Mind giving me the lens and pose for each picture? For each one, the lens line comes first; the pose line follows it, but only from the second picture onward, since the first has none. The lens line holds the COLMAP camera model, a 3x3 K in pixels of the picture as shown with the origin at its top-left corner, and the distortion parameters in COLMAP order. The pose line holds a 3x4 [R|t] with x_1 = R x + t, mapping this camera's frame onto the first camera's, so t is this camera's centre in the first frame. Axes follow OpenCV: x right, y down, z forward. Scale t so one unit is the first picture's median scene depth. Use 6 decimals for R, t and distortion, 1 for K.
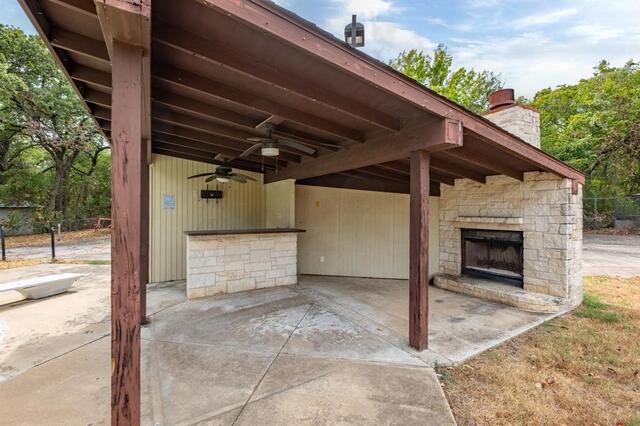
lens RADIAL K [[280.5, 0, 322.2], [0, 280.5, 211.1], [0, 0, 1]] dist [0.000355, -0.000020]
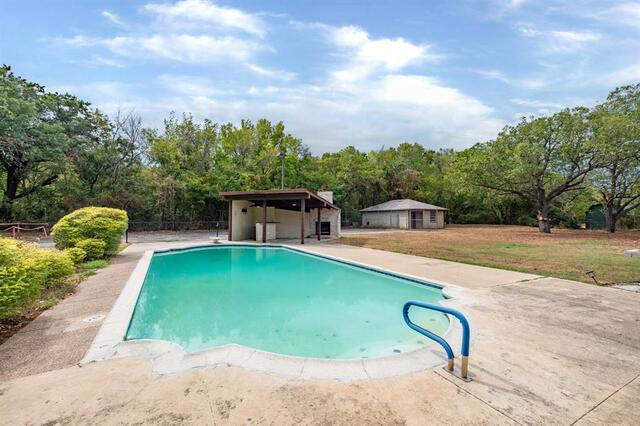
lens RADIAL K [[280.5, 0, 319.7], [0, 280.5, 214.7], [0, 0, 1]] dist [0.000355, -0.000020]
pose [[0.787278, 0.011863, 0.616484, -1.520929], [-0.004881, 0.999903, -0.013008, 0.014544], [-0.616579, 0.007232, 0.787260, -1.686880]]
